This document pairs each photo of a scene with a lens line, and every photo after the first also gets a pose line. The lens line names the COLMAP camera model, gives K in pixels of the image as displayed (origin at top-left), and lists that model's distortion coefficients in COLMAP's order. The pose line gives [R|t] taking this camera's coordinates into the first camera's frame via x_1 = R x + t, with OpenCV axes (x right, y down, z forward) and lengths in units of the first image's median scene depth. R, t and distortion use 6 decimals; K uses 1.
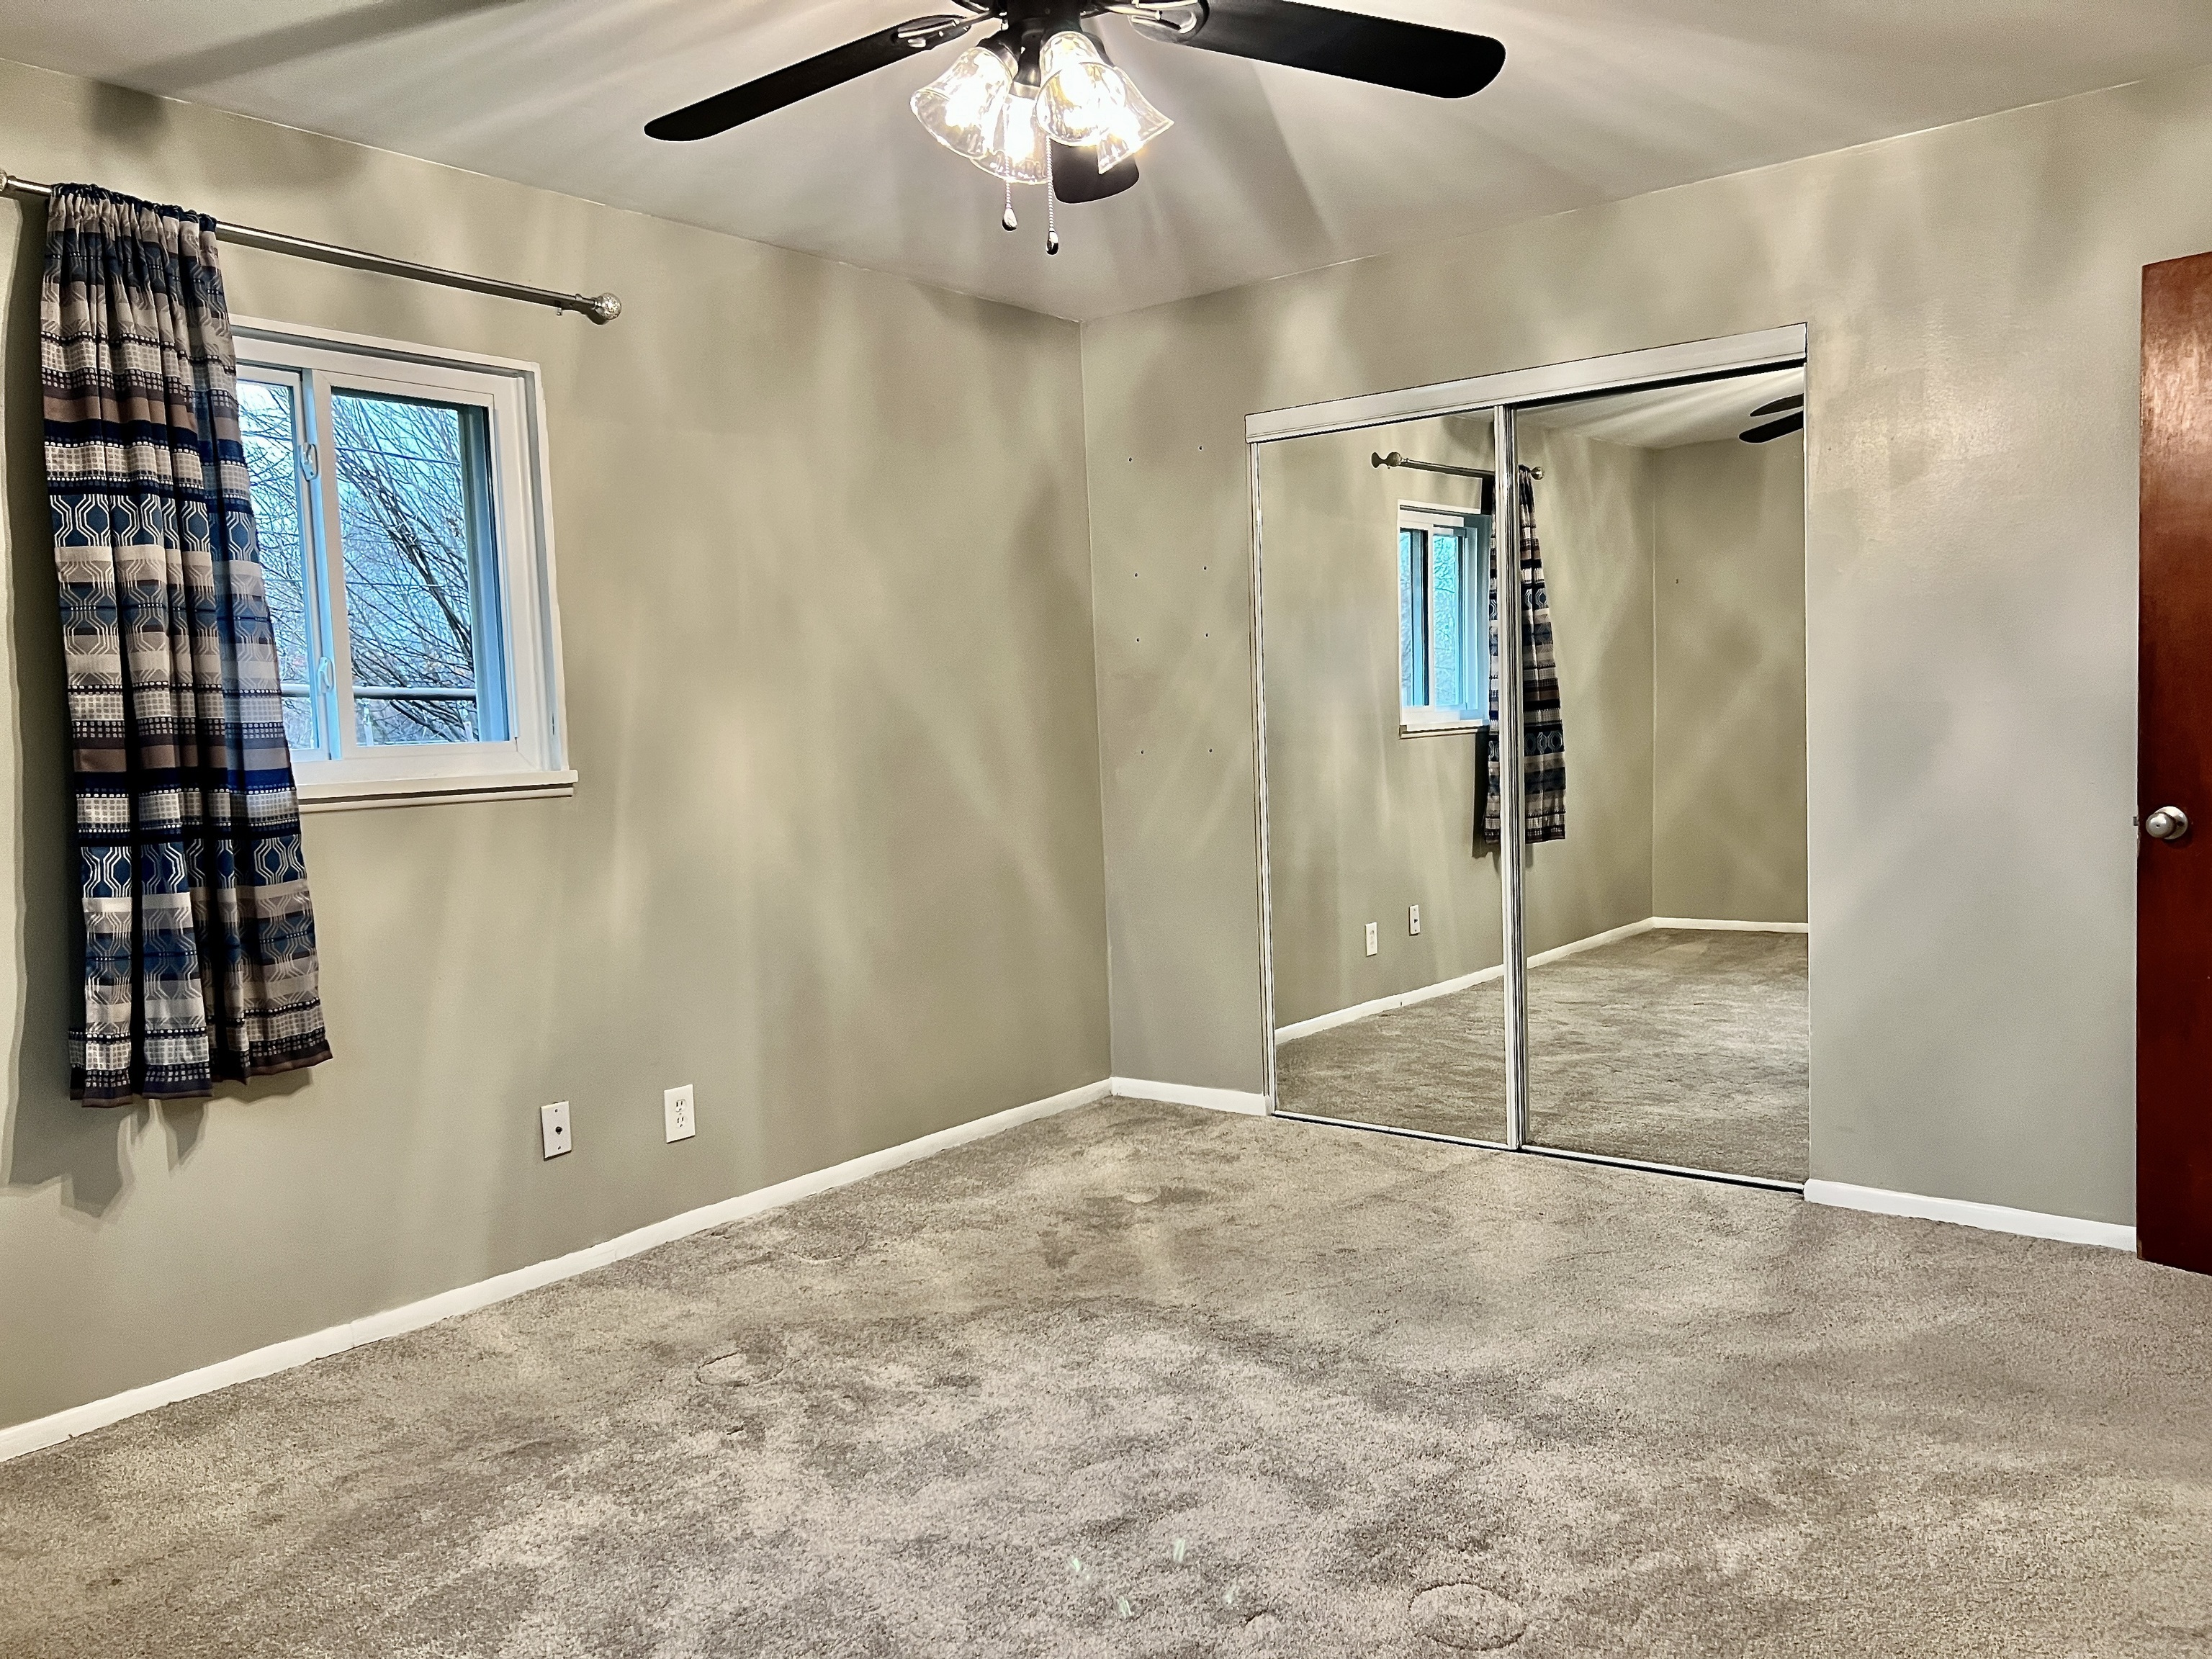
lens RADIAL K [[1681.0, 0, 1102.6], [0, 1681.0, 849.6], [0, 0, 1]] dist [0.038486, -0.037420]
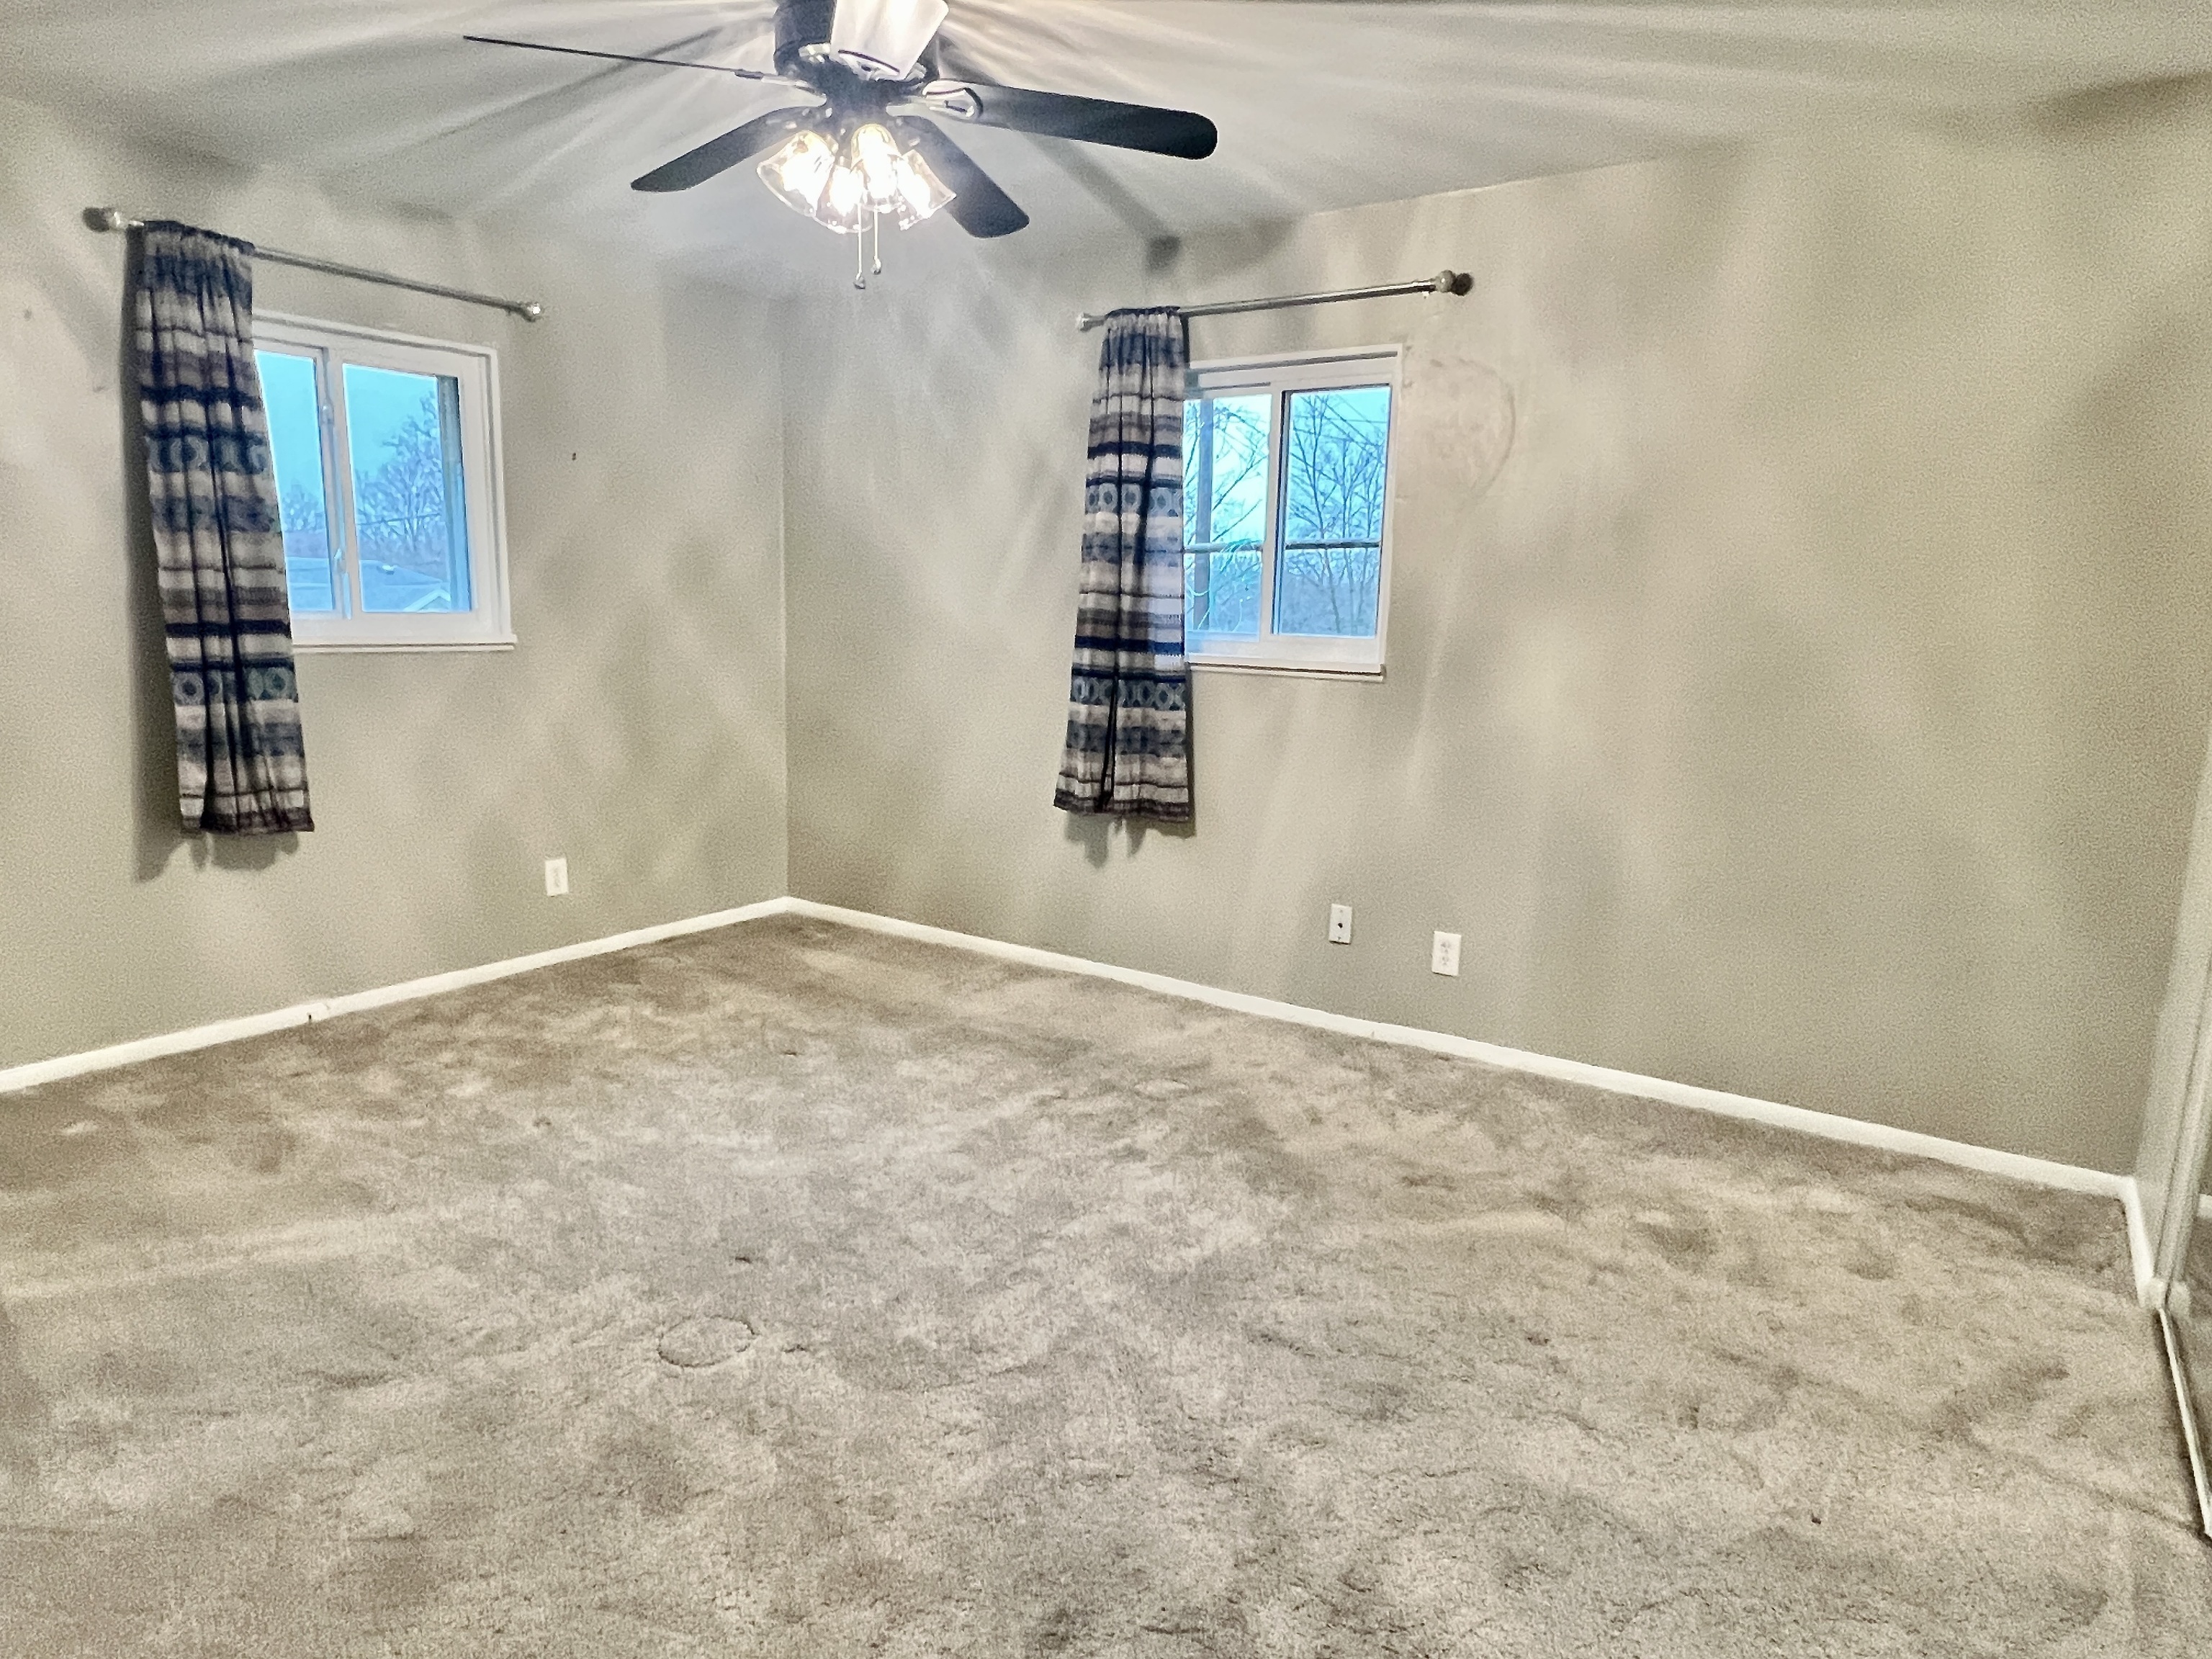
lens RADIAL K [[1312.1, 0, 1099.8], [0, 1312.1, 836.8], [0, 0, 1]] dist [-0.003862, -0.000258]
pose [[0.059305, 0.213744, -0.975088, 0.689113], [-0.106959, 0.972545, 0.206681, -0.102435], [0.992493, 0.092037, 0.080539, 0.716447]]
